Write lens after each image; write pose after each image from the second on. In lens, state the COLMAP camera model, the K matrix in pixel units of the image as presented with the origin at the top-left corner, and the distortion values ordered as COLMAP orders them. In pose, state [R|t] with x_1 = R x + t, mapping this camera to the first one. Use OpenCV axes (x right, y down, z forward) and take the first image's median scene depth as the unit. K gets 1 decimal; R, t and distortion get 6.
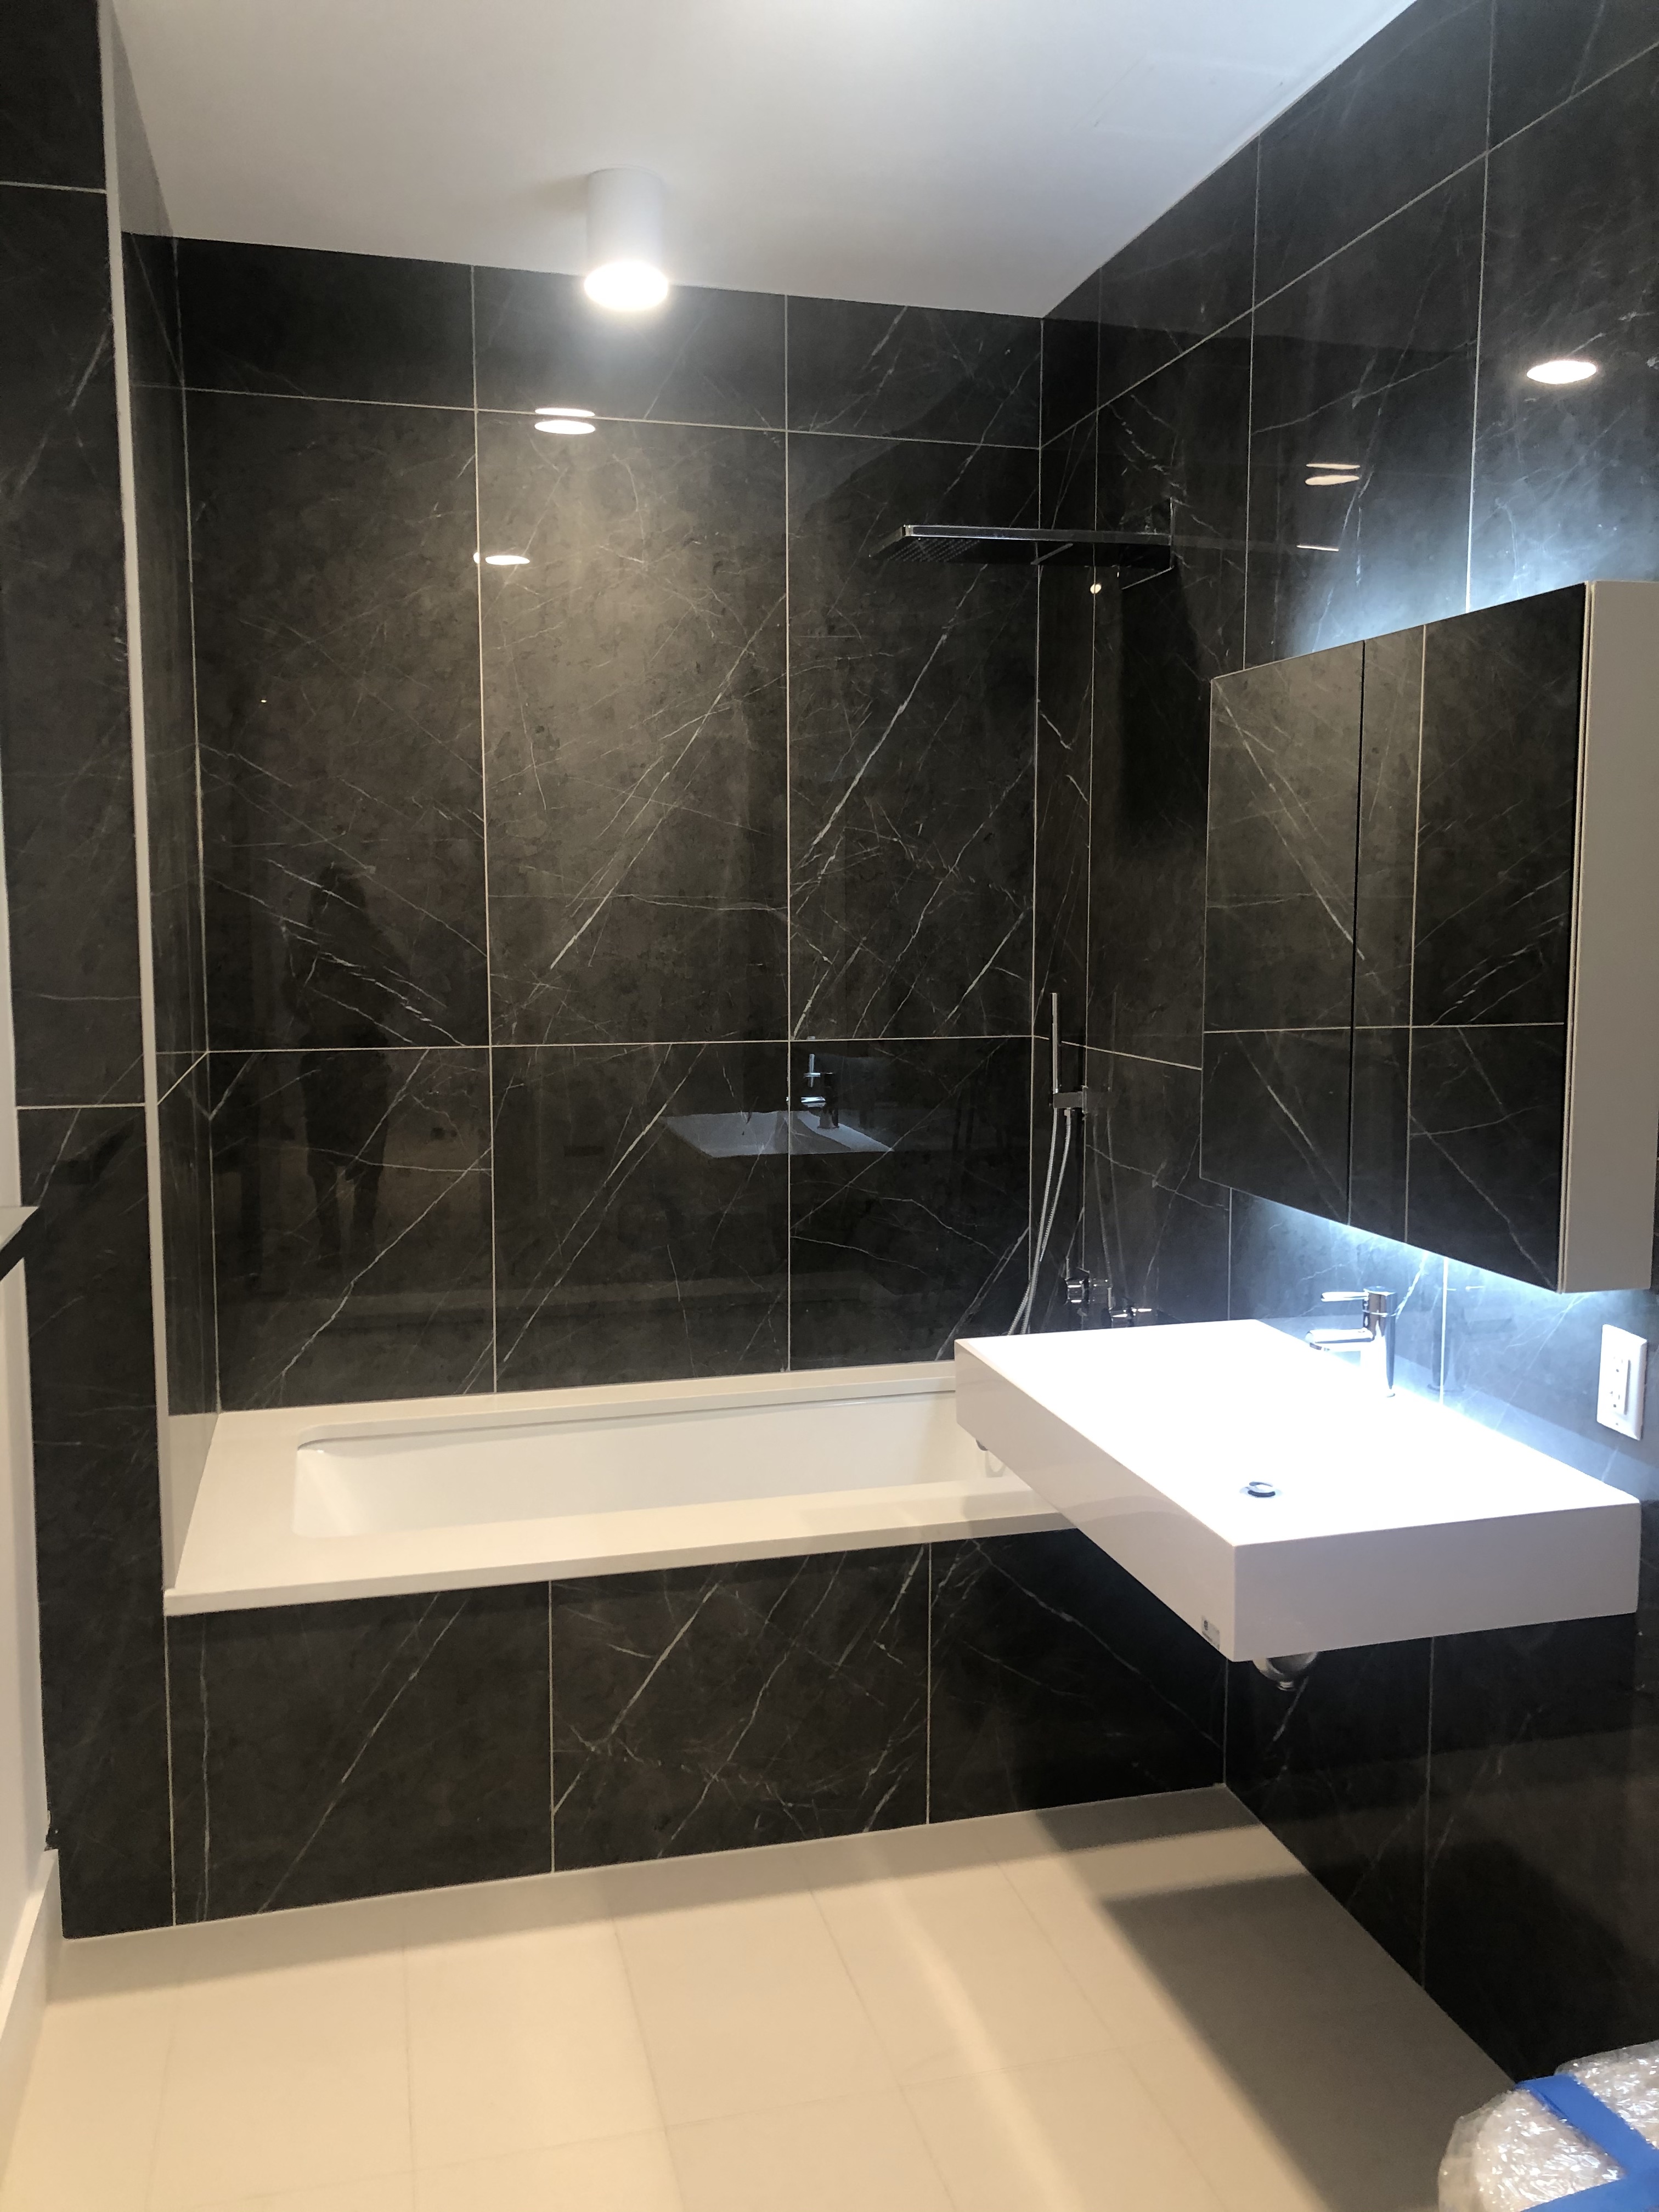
lens RADIAL K [[1793.9, 0, 844.4], [0, 1793.9, 1097.0], [0, 0, 1]] dist [0.030467, -0.030617]
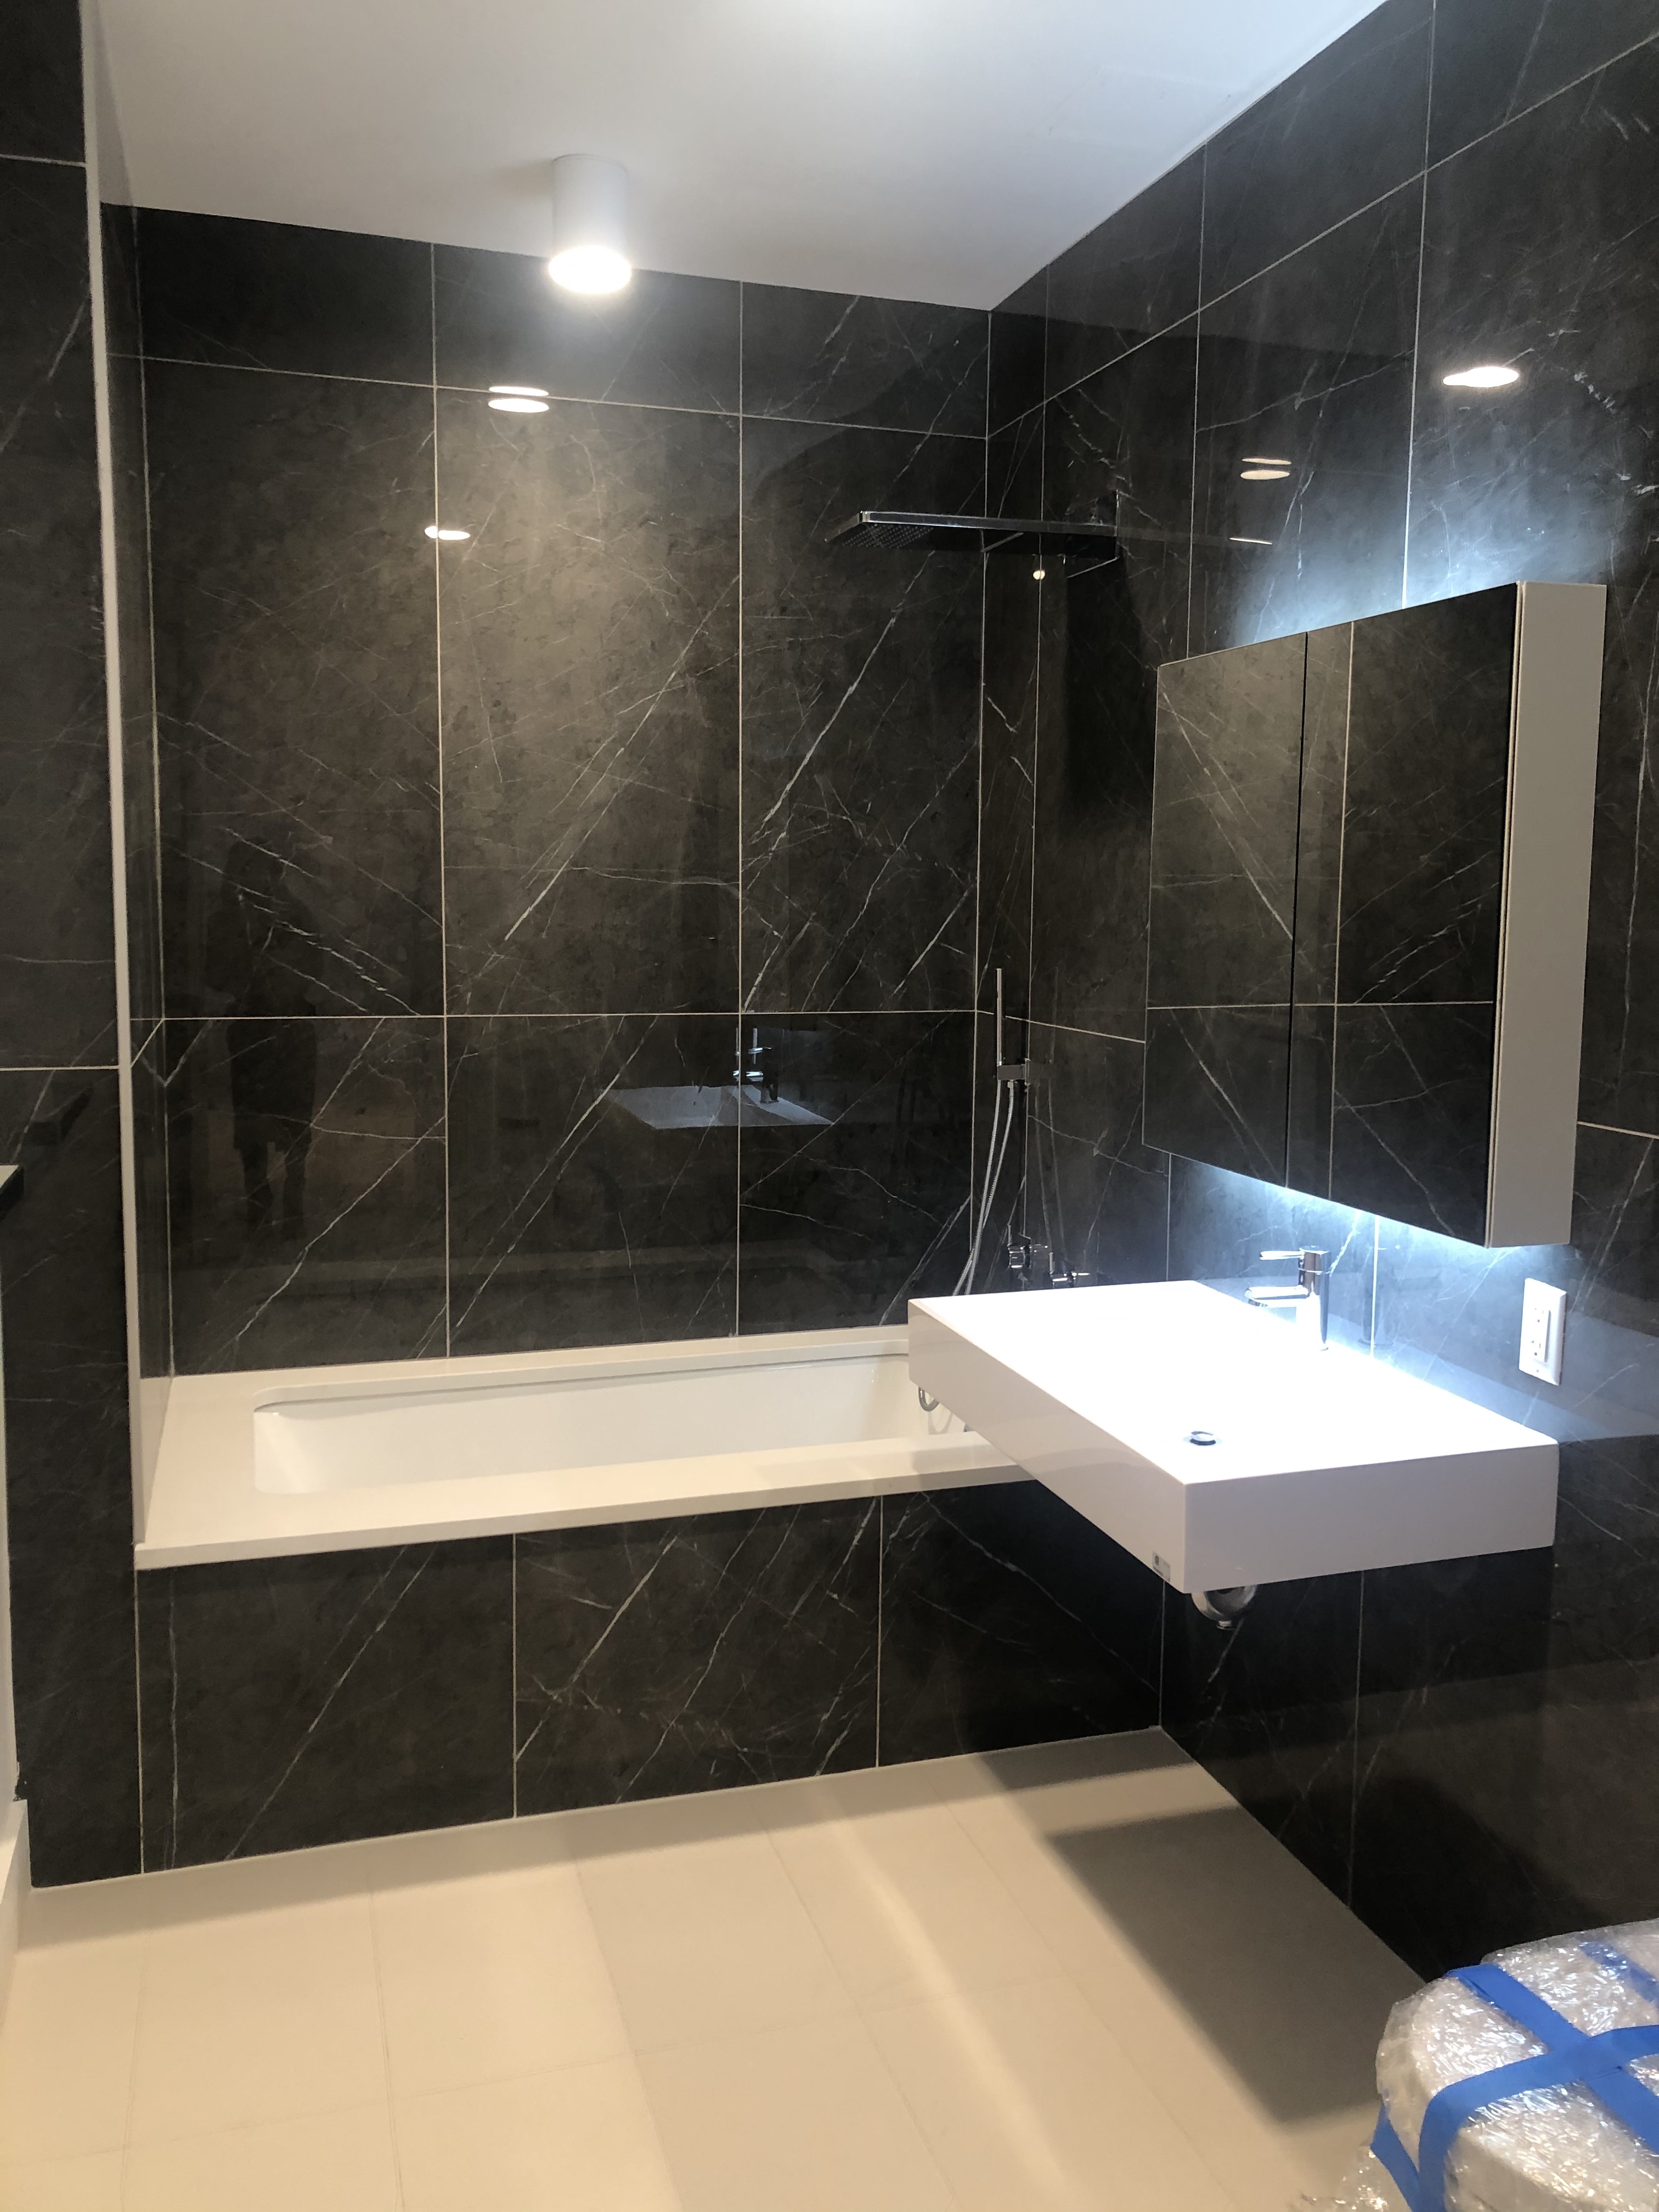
lens RADIAL K [[1793.9, 0, 855.0], [0, 1793.9, 1089.6], [0, 0, 1]] dist [0.030467, -0.030617]
pose [[0.998636, 0.005279, 0.051942, -0.021756], [-0.005618, 0.999964, 0.006378, 0.006766], [-0.051906, -0.006661, 0.998630, -0.030659]]
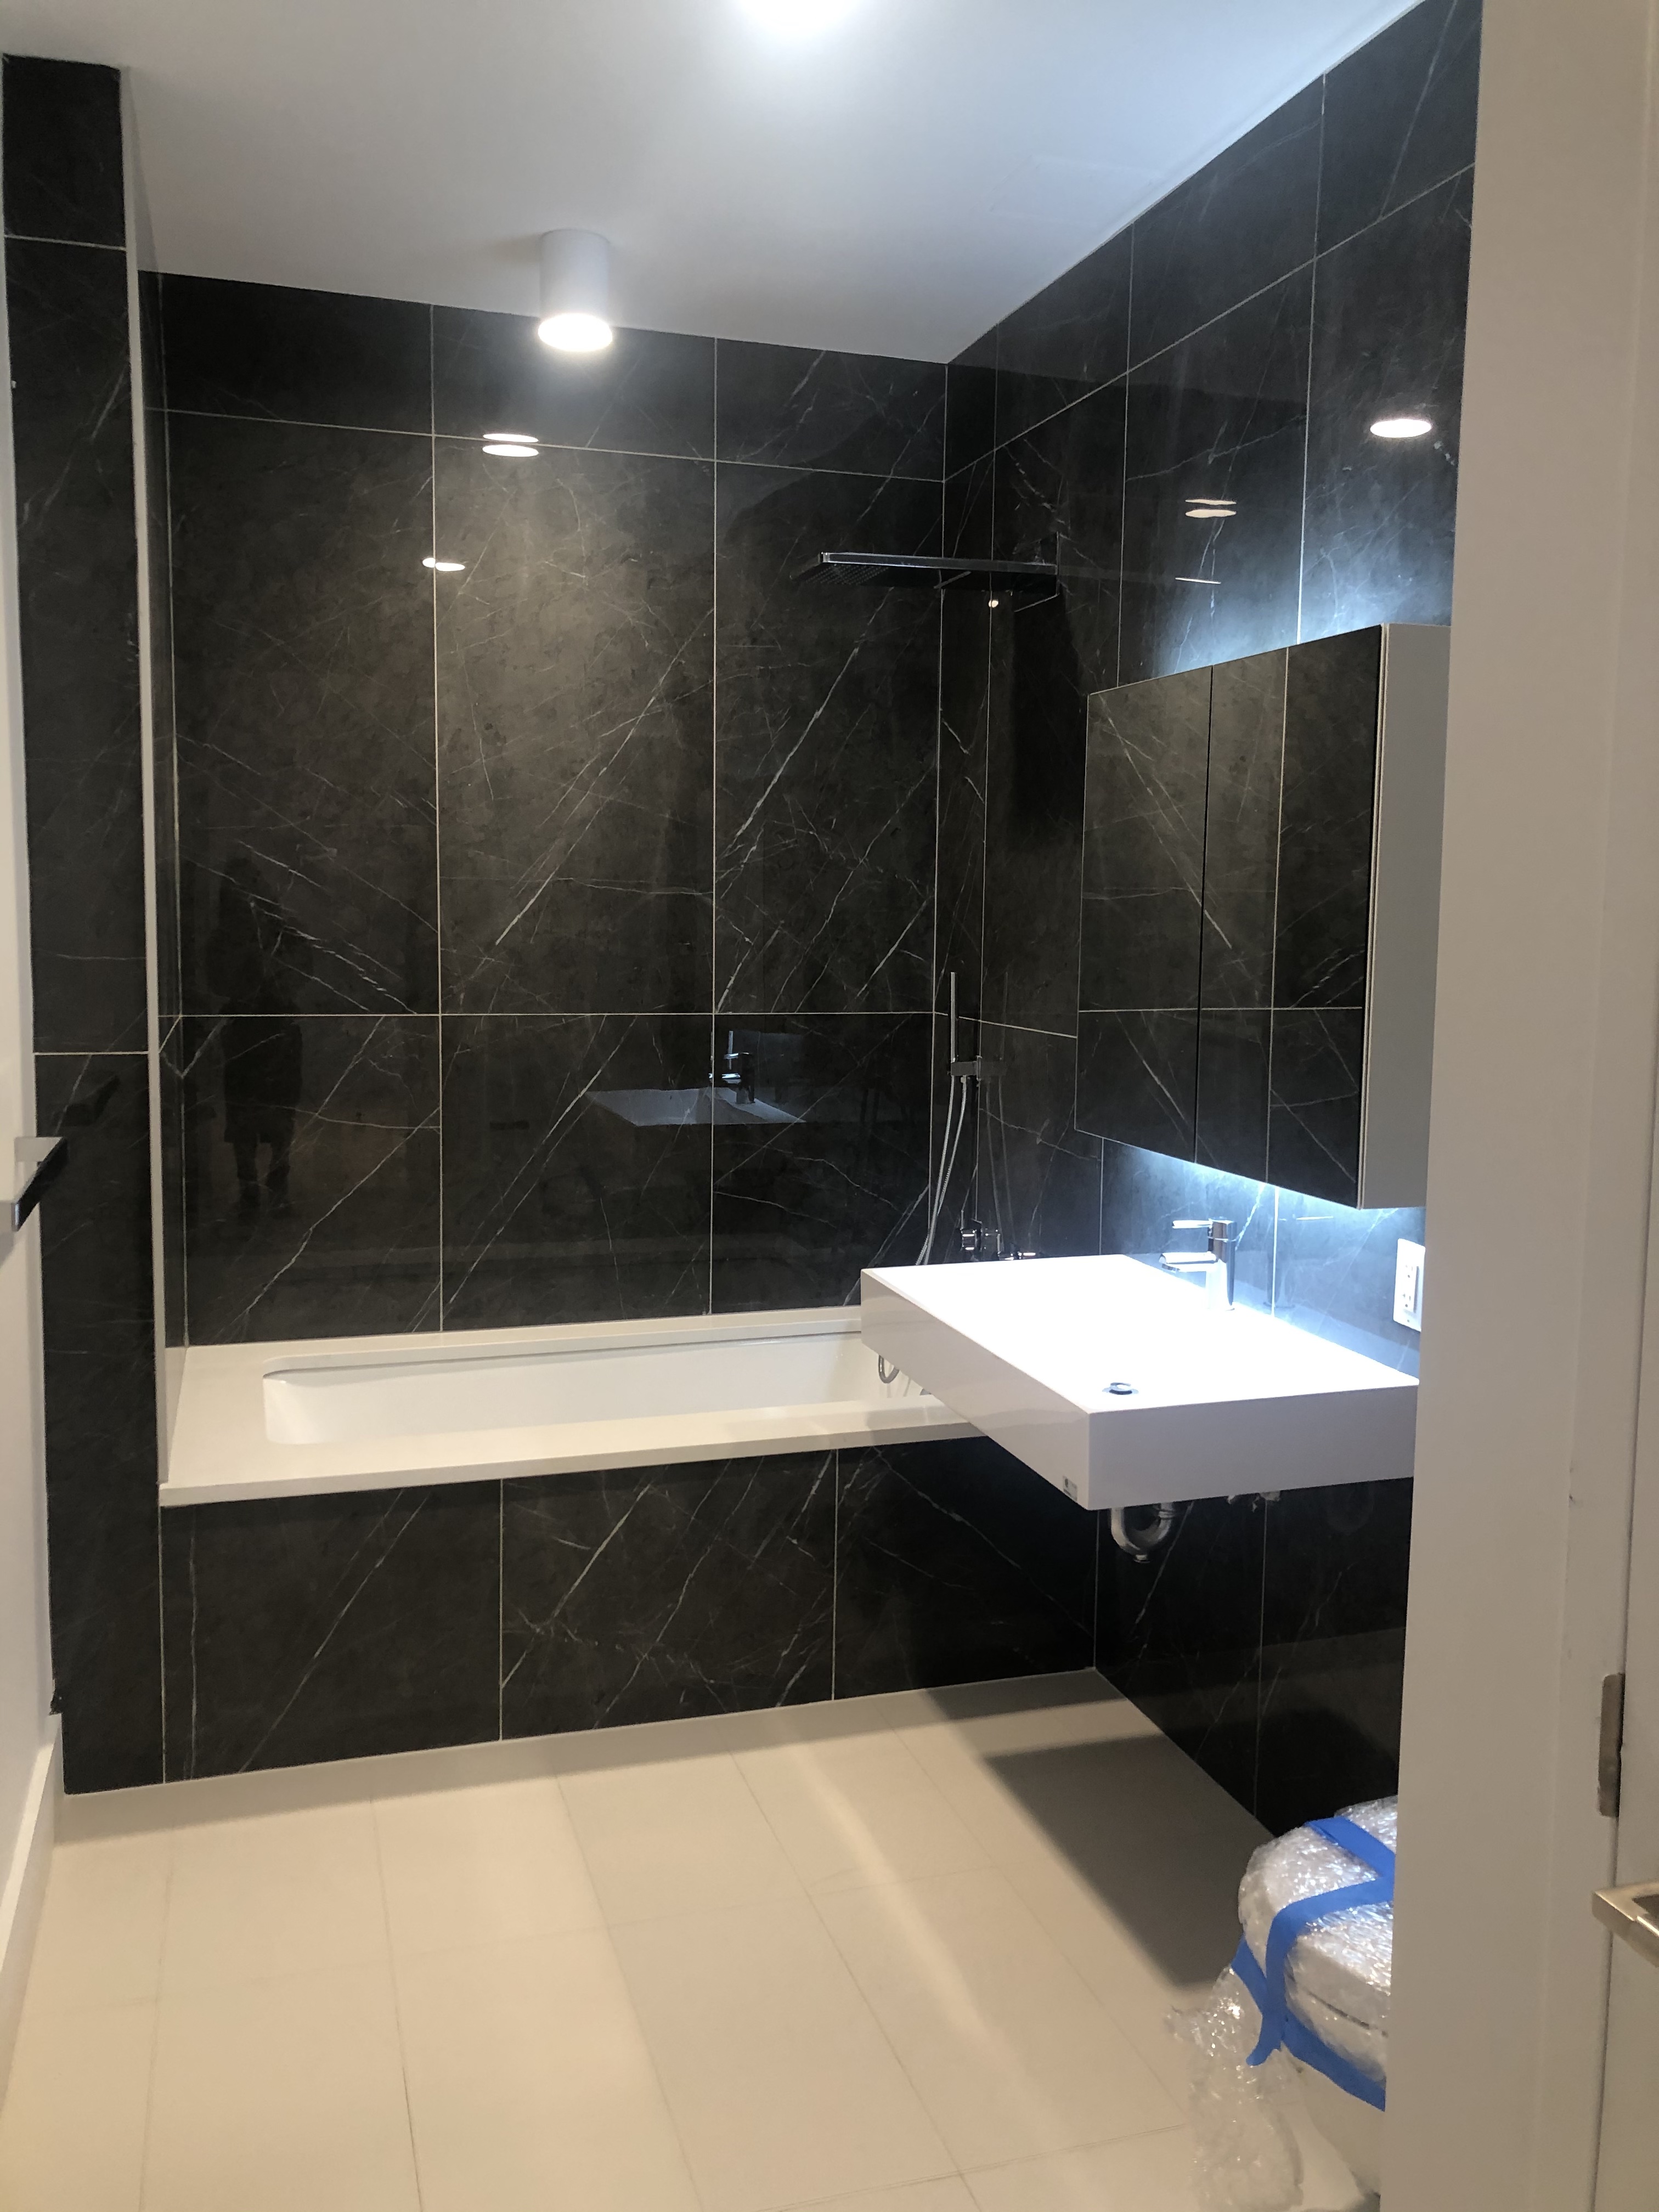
lens RADIAL K [[1793.9, 0, 838.3], [0, 1793.9, 1096.0], [0, 0, 1]] dist [0.030467, -0.030617]
pose [[0.998814, 0.008365, 0.047964, -0.007584], [-0.008332, 0.999965, -0.000890, 0.024014], [-0.047970, 0.000489, 0.998849, -0.126144]]
